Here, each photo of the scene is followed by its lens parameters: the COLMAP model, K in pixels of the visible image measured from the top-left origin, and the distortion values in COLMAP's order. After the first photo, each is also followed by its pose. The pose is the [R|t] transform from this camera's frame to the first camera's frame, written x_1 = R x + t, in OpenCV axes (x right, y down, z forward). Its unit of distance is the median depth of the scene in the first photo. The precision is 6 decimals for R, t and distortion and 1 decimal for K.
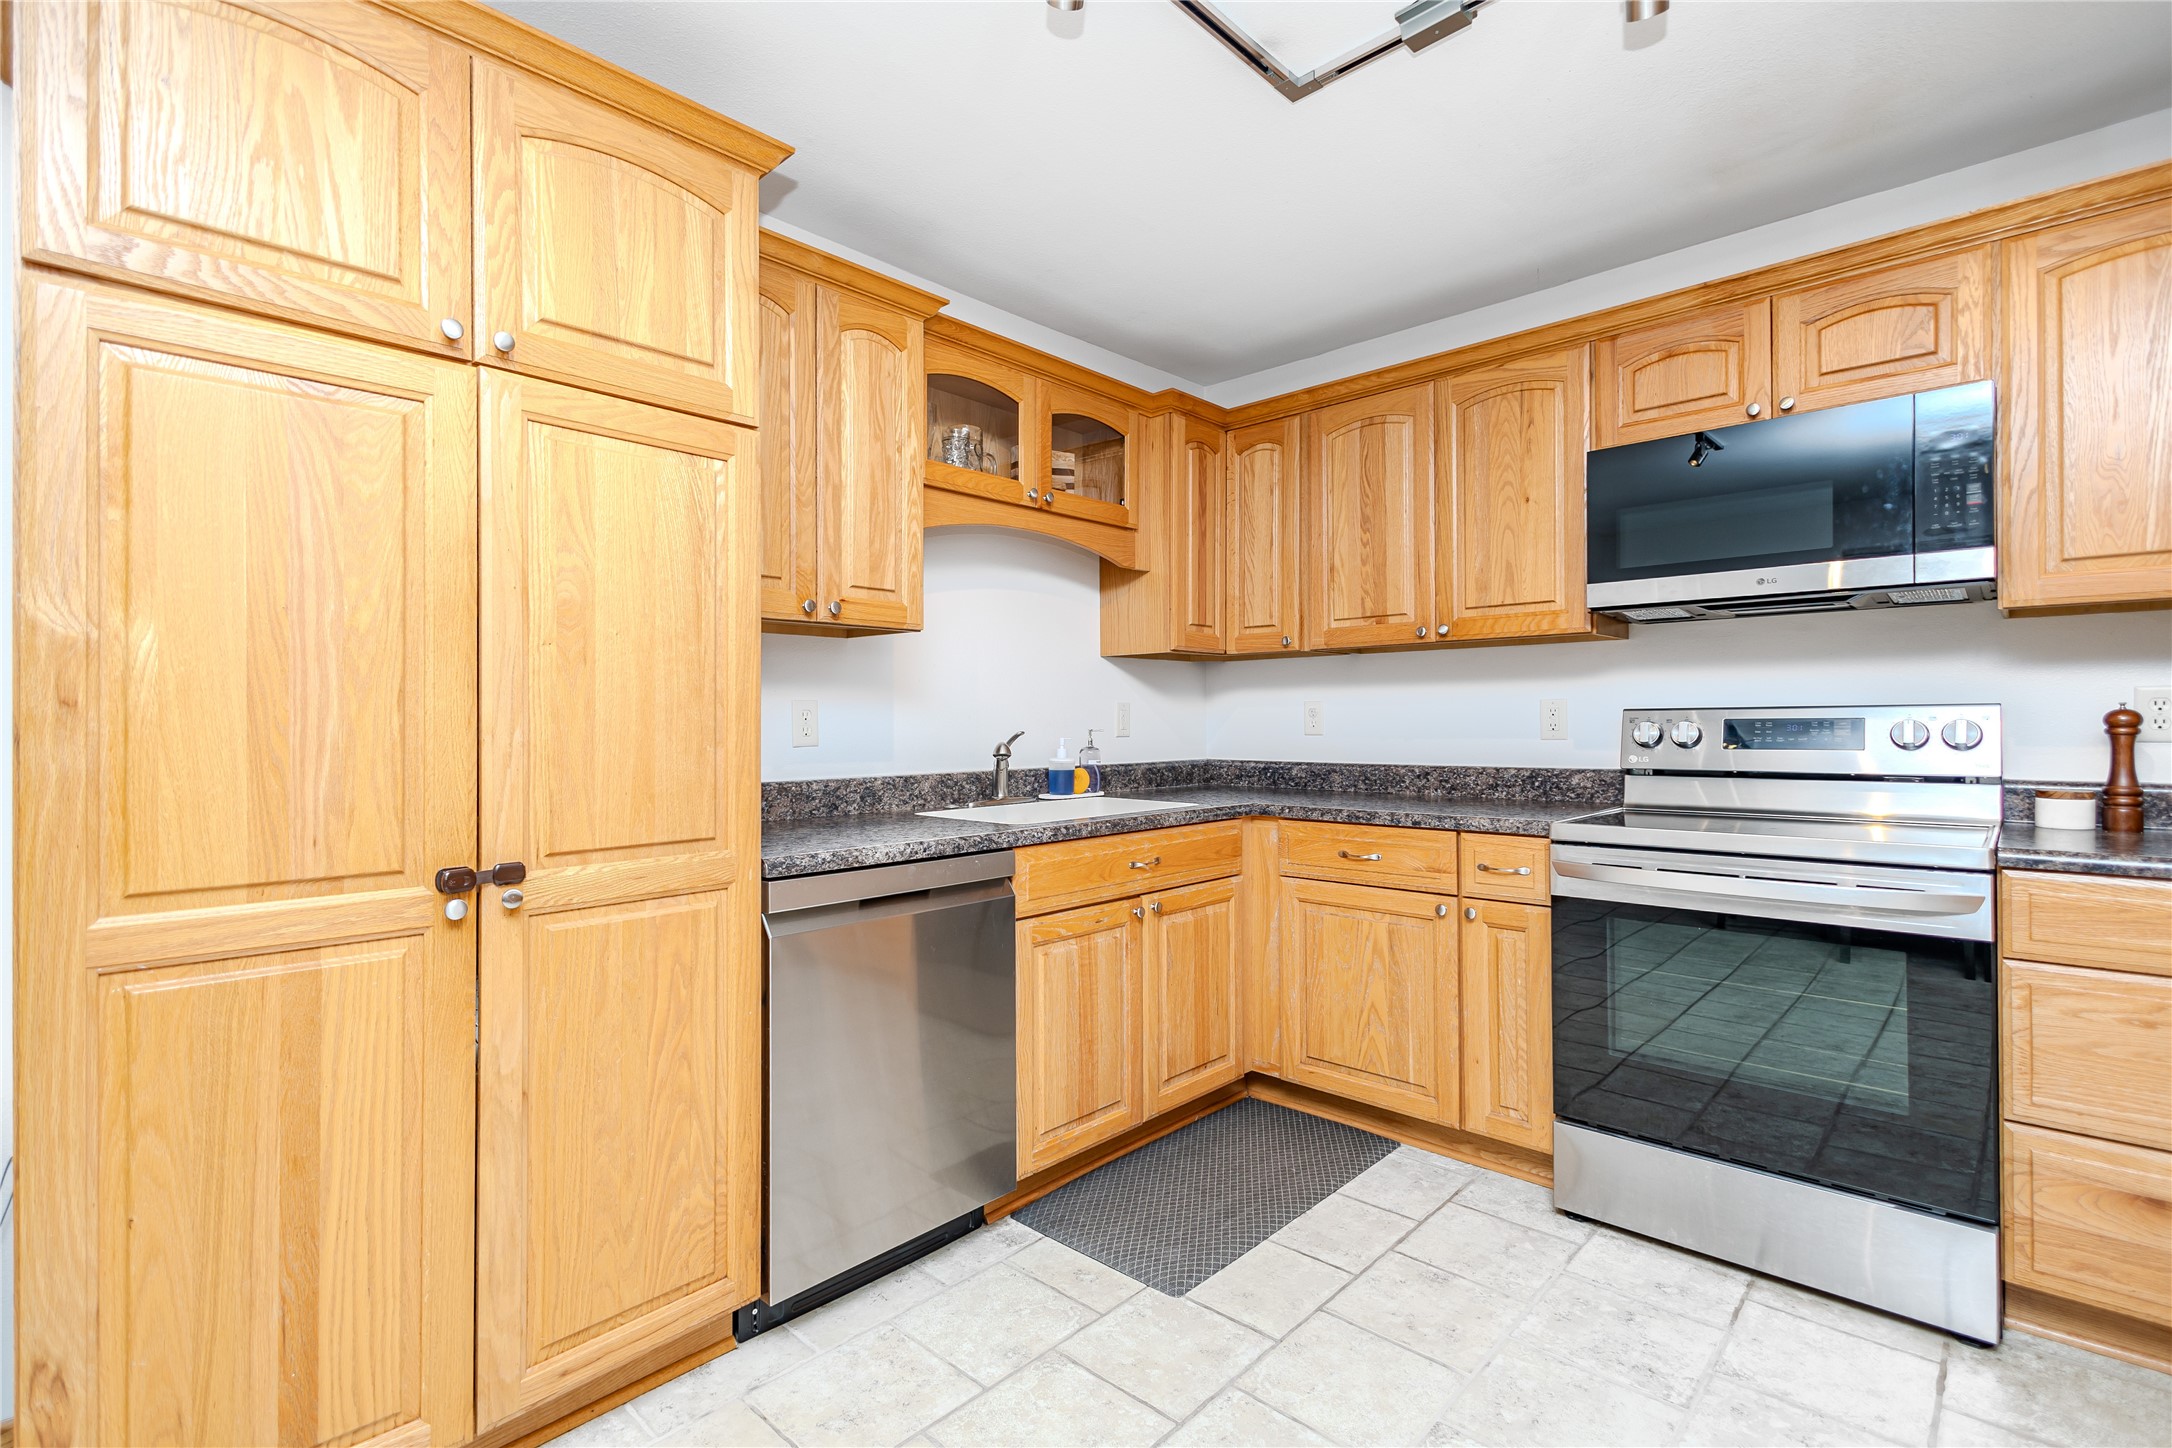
lens RADIAL K [[997.7, 0, 1084.9], [0, 997.7, 722.0], [0, 0, 1]] dist [0.015372, -0.005902]
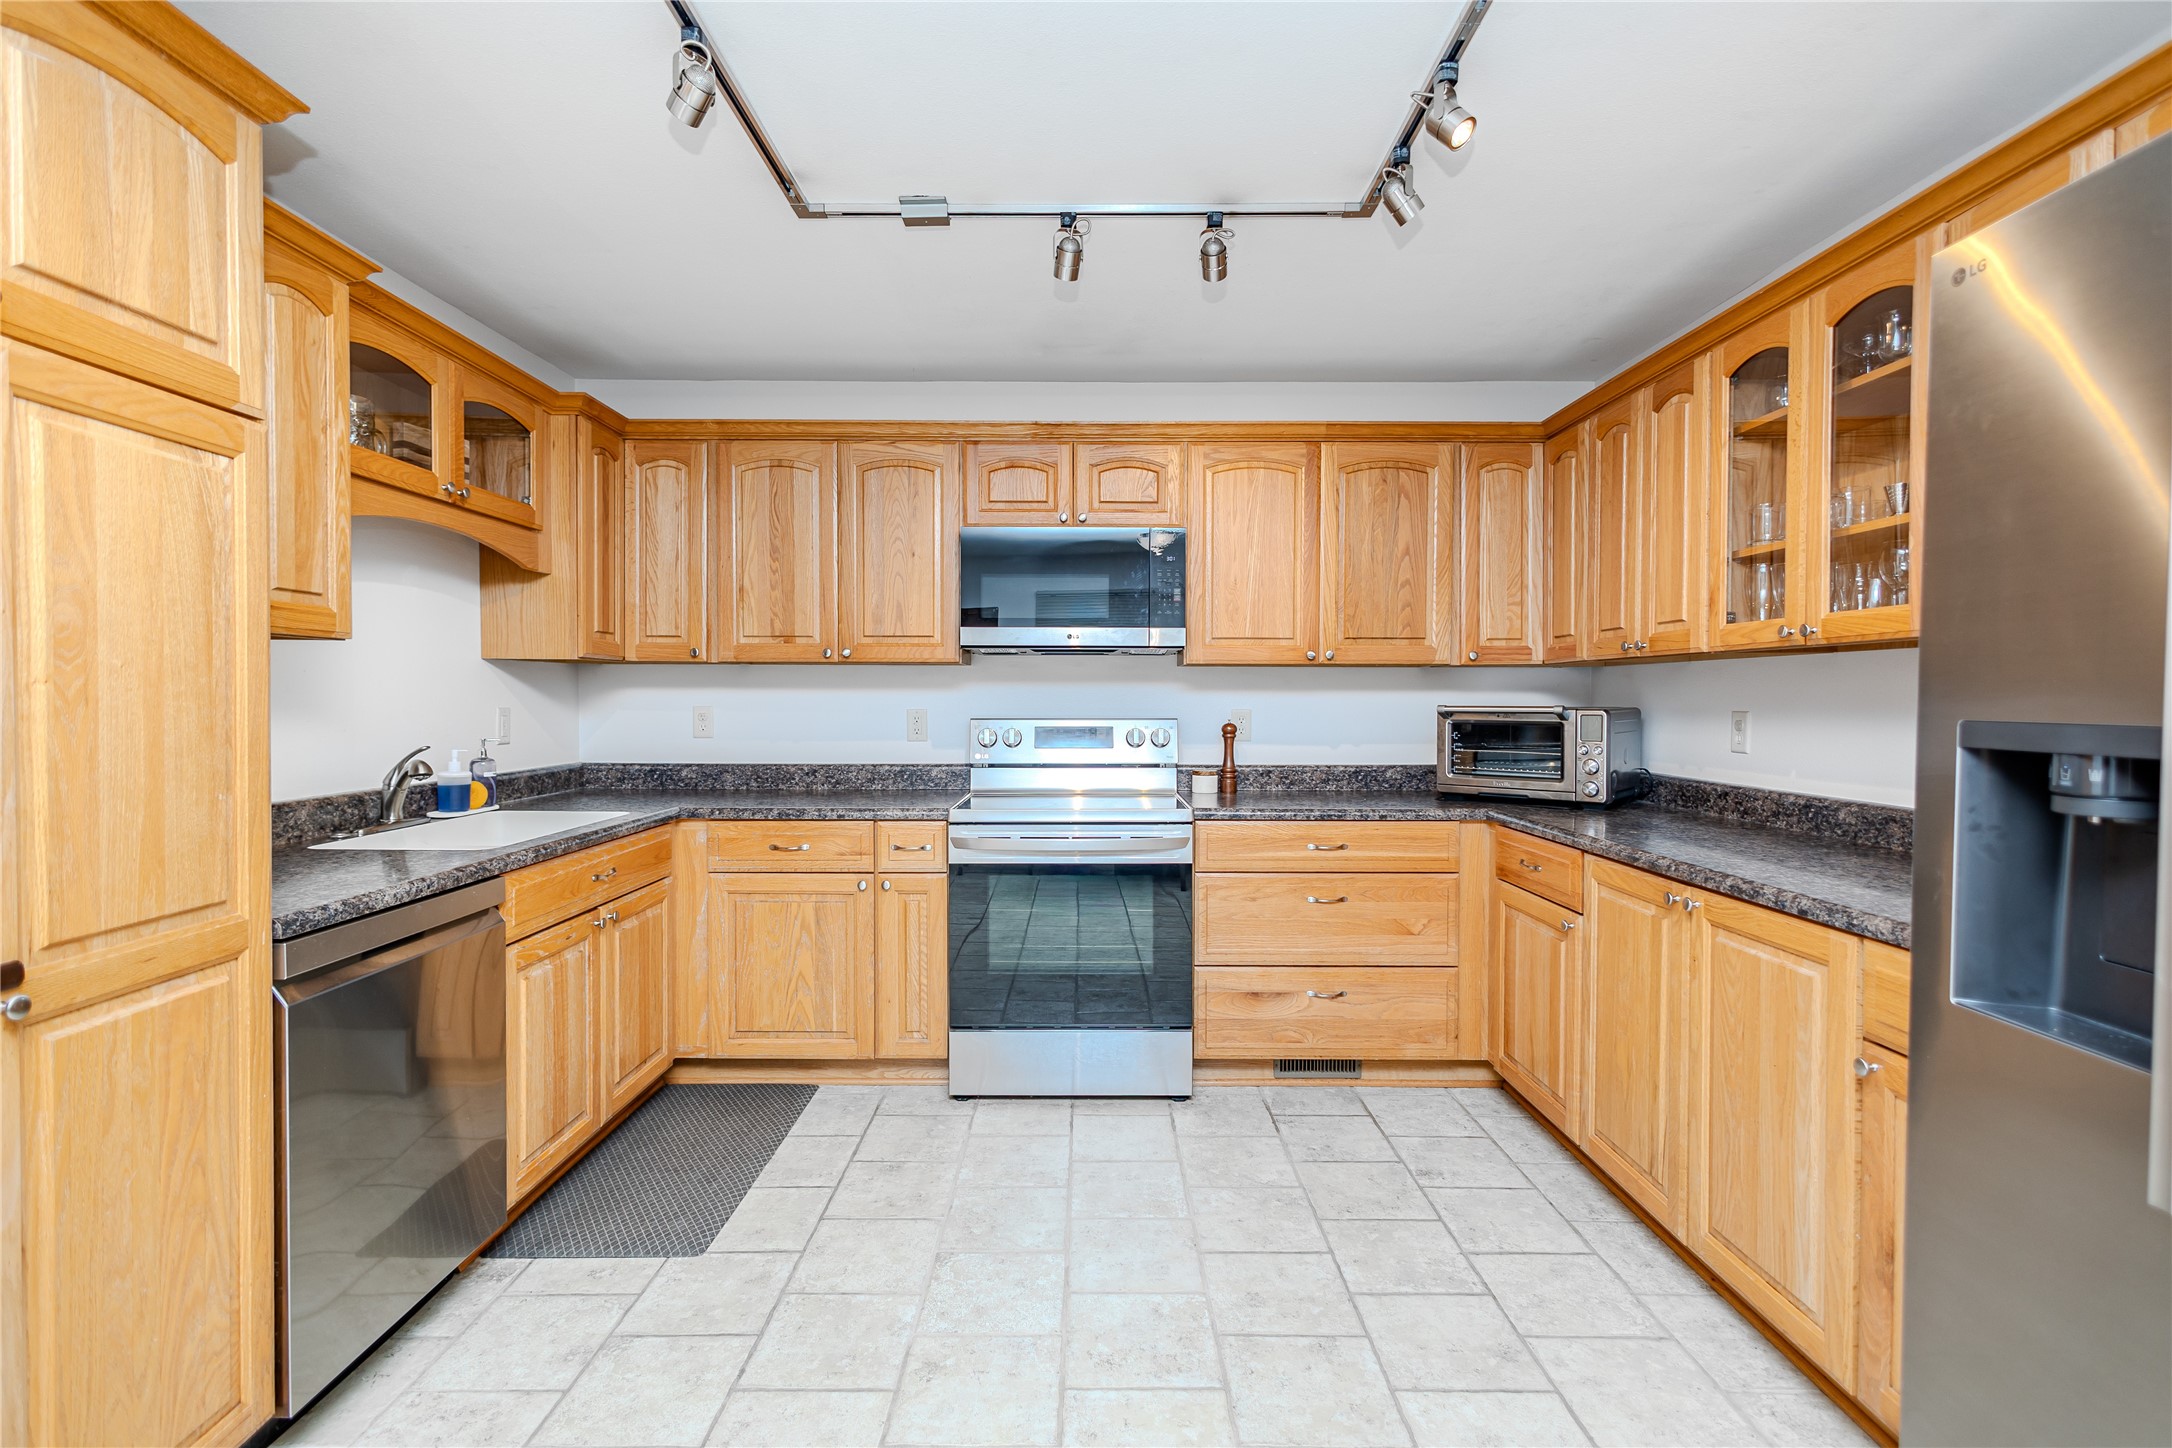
lens RADIAL K [[1007.4, 0, 1082.5], [0, 1007.4, 722.3], [0, 0, 1]] dist [0.014354, -0.005646]
pose [[0.731657, -0.009435, 0.681608, -0.315712], [-0.007328, 0.999738, 0.021705, -0.045288], [-0.681634, -0.020876, 0.731396, -0.096653]]
